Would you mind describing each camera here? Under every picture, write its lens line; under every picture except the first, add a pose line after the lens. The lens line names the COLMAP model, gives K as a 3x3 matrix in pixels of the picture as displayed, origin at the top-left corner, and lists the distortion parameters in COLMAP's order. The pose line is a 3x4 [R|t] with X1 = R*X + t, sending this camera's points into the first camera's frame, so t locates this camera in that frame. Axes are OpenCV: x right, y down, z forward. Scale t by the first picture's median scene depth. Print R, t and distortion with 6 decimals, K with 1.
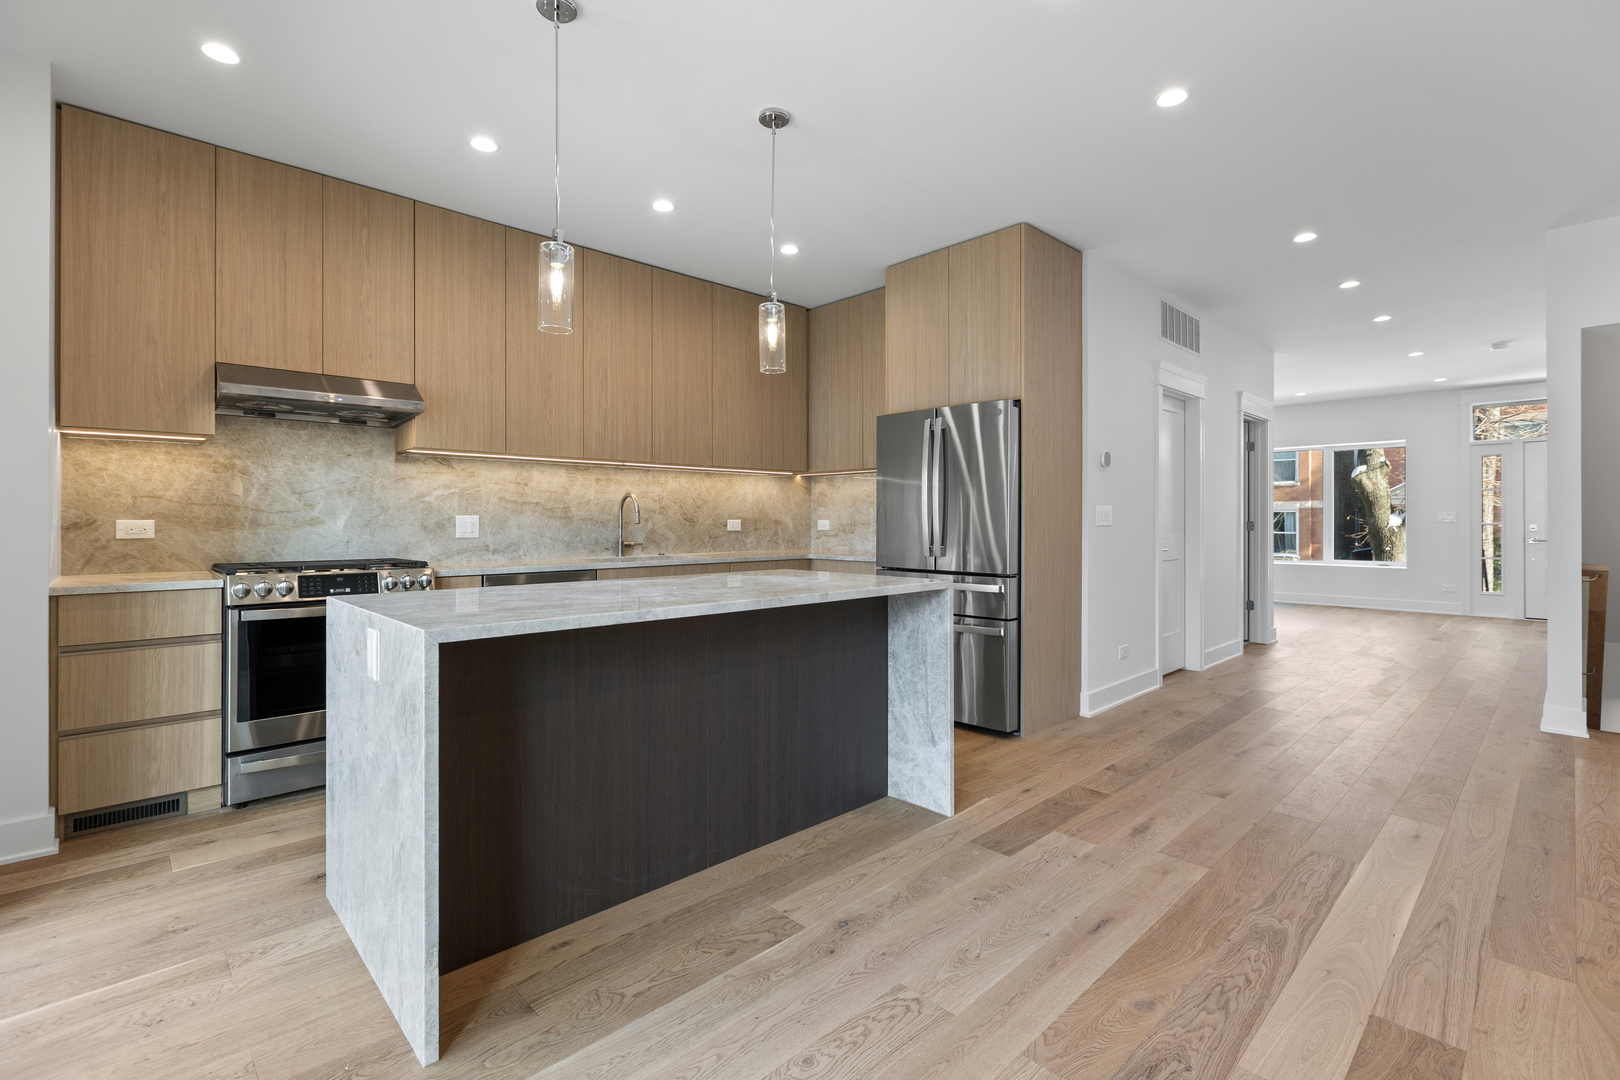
lens RADIAL K [[724.2, 0, 797.3], [0, 724.2, 520.8], [0, 0, 1]] dist [0.001990, -0.001653]
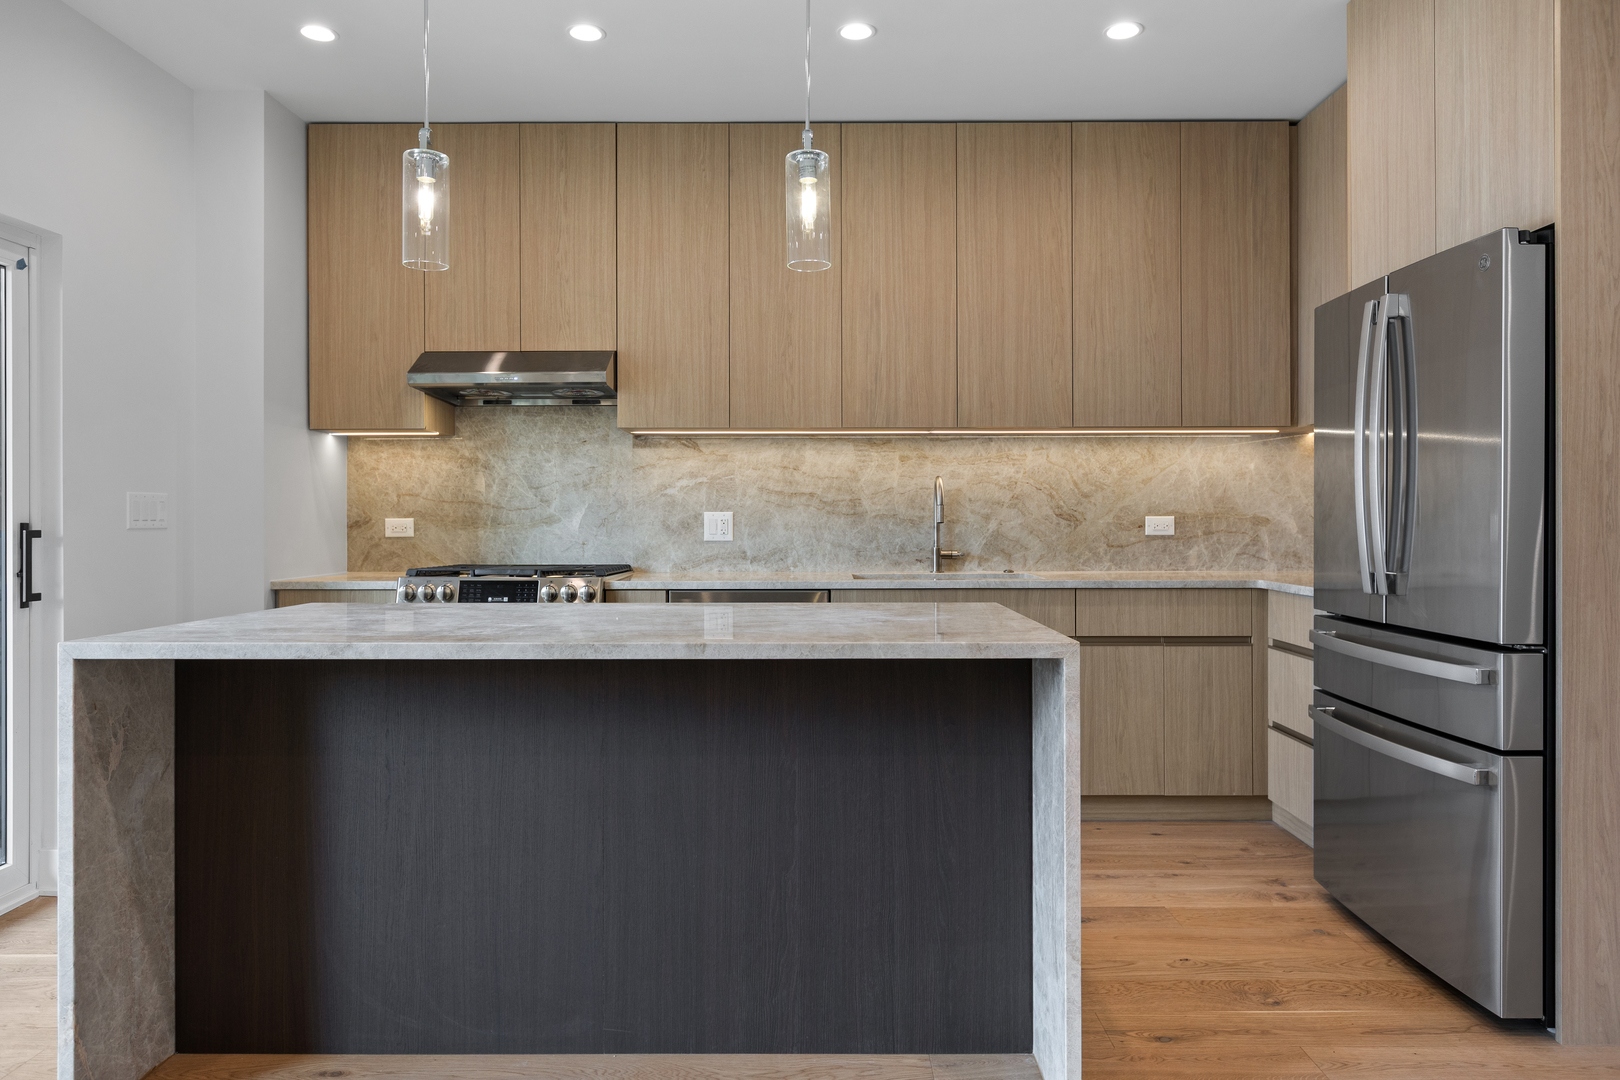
lens RADIAL K [[1054.7, 0, 823.5], [0, 1054.7, 521.8], [0, 0, 1]] dist [-0.000460, -0.002785]
pose [[0.730224, 0.000767, -0.683207, 0.520758], [0.001351, 0.999996, 0.002566, 0.000646], [0.683206, -0.002797, 0.730220, 0.348322]]
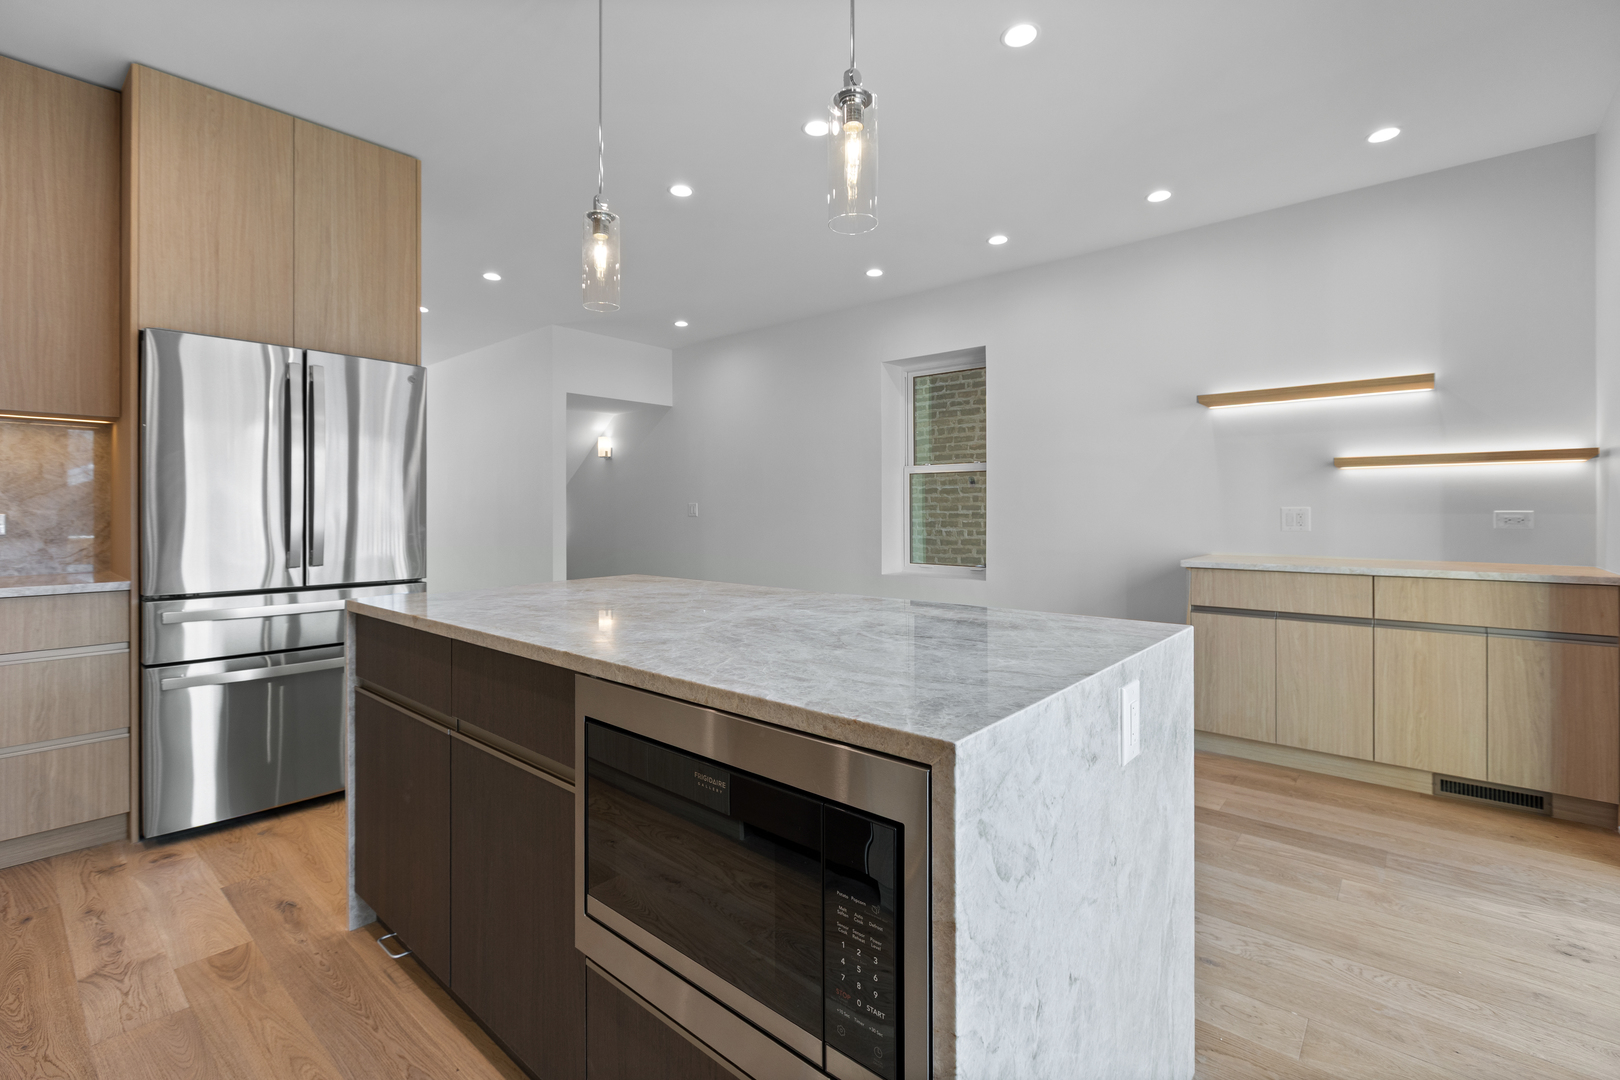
lens RADIAL K [[724.2, 0, 804.7], [0, 724.2, 505.7], [0, 0, 1]] dist [0.001990, -0.001653]
pose [[-0.094861, 0.005867, 0.995473, -0.713407], [0.003465, 0.999979, -0.005563, -0.003219], [-0.995484, 0.002921, -0.094880, 0.796661]]
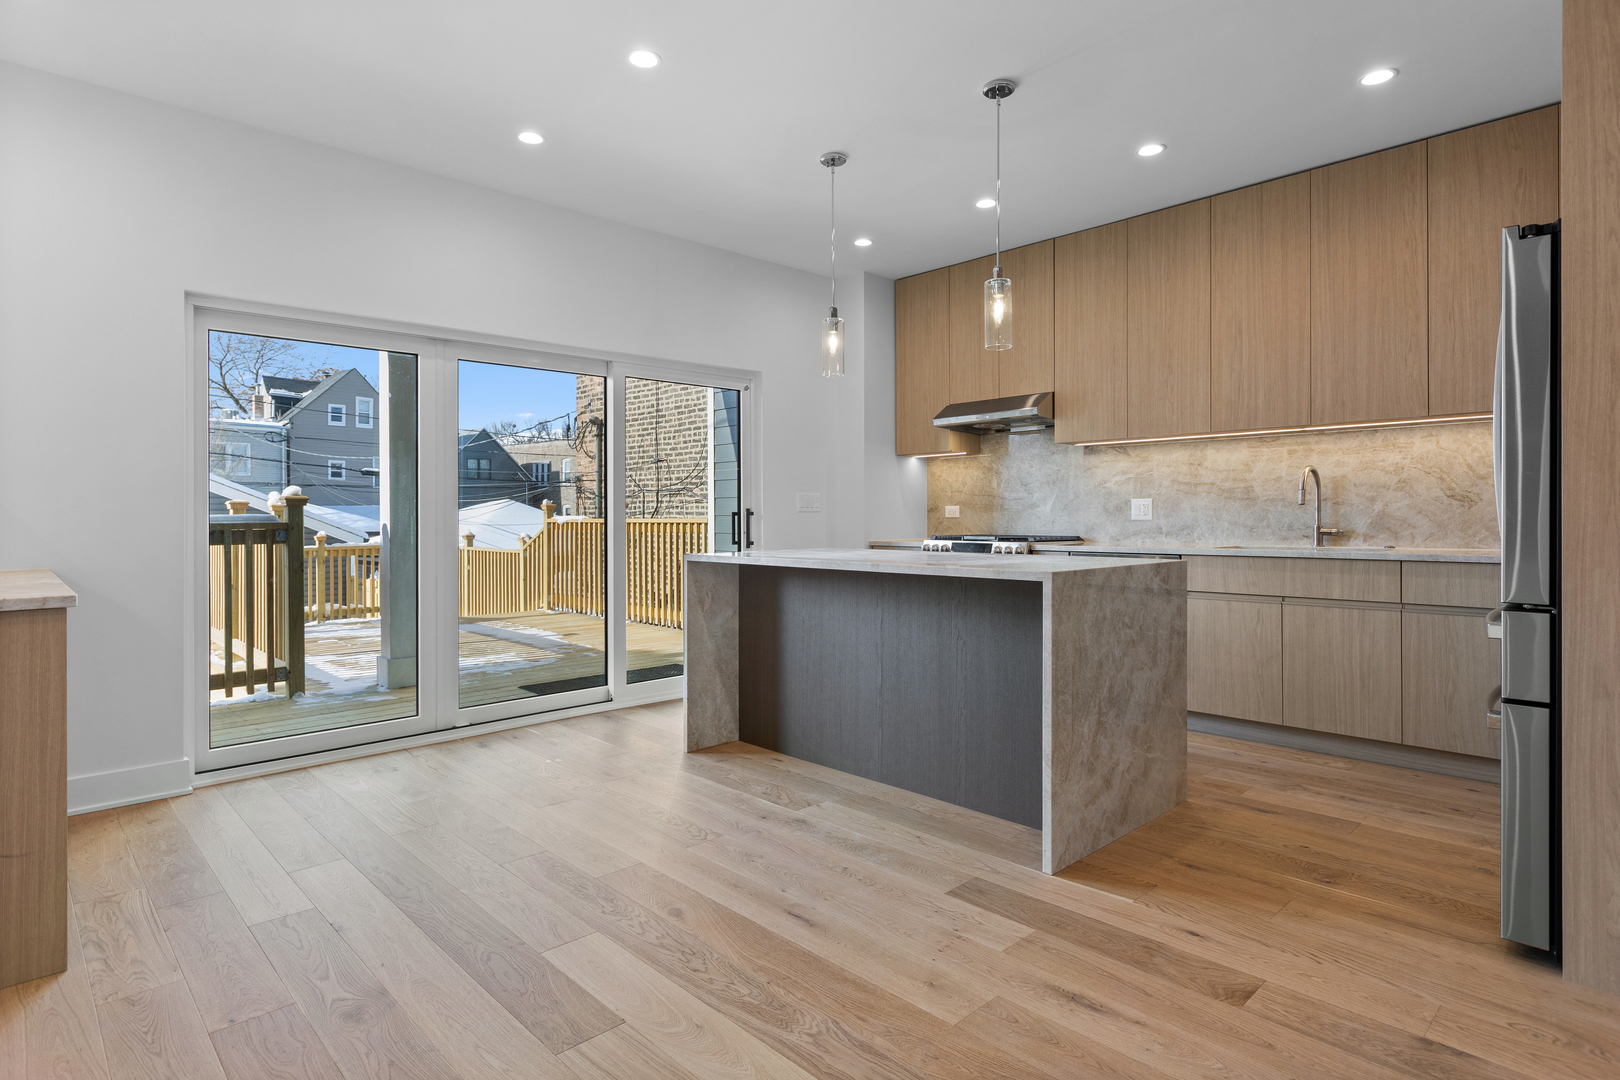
lens RADIAL K [[849.9, 0, 808.3], [0, 849.9, 518.0], [0, 0, 1]] dist [0.000720, -0.001560]
pose [[0.012436, 0.003353, -0.999917, 1.030968], [0.006209, 0.999975, 0.003430, 0.017832], [0.999903, -0.006251, 0.012415, 0.670382]]
